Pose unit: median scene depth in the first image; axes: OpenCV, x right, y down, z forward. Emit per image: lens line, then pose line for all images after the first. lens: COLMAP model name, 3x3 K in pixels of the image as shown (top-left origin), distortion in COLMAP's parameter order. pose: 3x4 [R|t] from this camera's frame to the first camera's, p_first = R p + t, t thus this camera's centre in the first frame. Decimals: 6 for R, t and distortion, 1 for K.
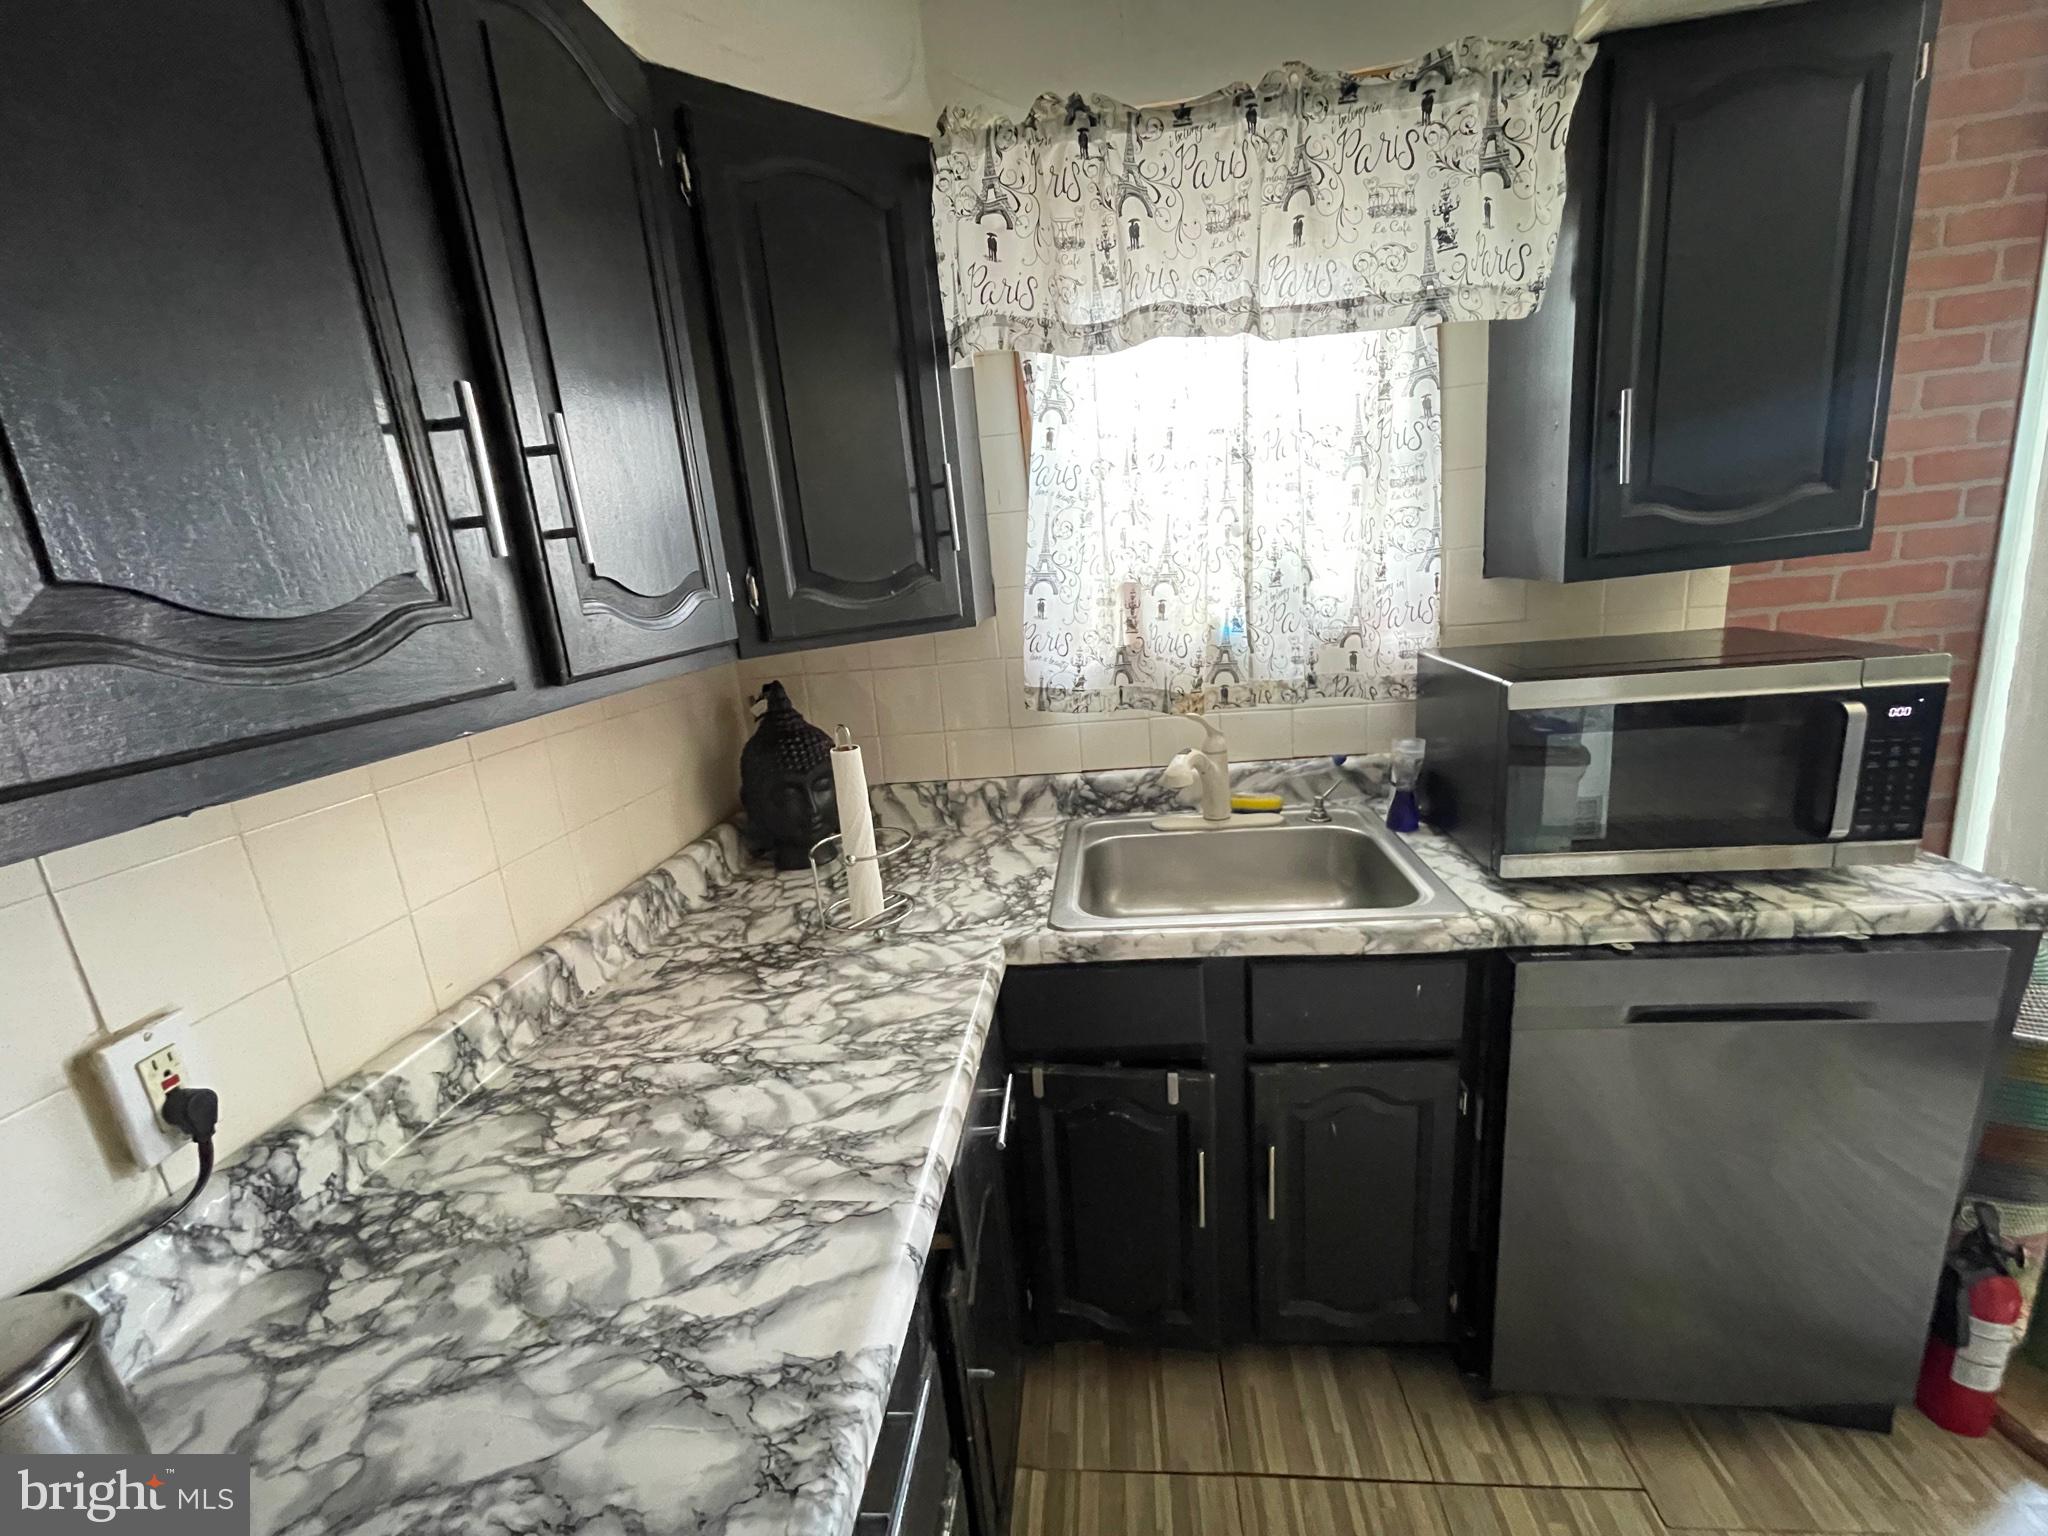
lens RADIAL K [[831.0, 0, 1022.7], [0, 831.0, 764.4], [0, 0, 1]] dist [-0.001086, 0.000531]
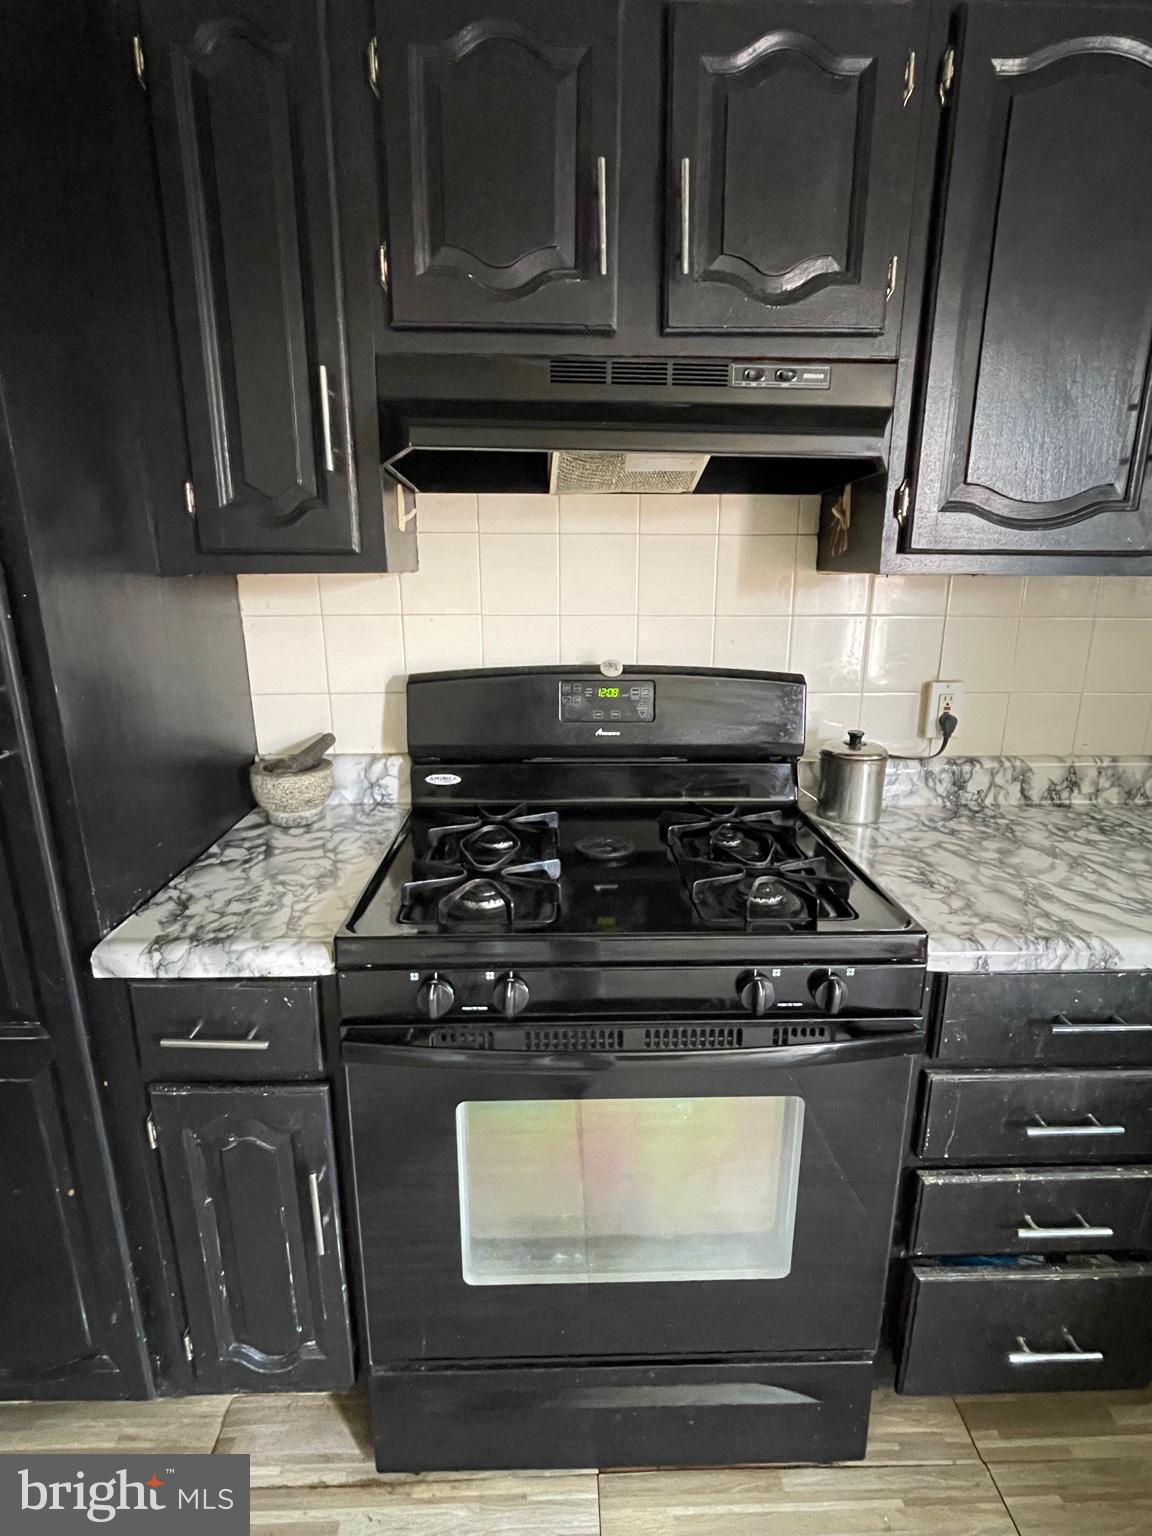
lens RADIAL K [[769.4, 0, 578.8], [0, 769.4, 767.3], [0, 0, 1]] dist [-0.000600, 0.000092]
pose [[0.127192, 0.345887, -0.929615, 0.809915], [-0.245082, 0.919126, 0.308452, 0.102527], [0.961123, 0.188600, 0.201676, -0.360706]]
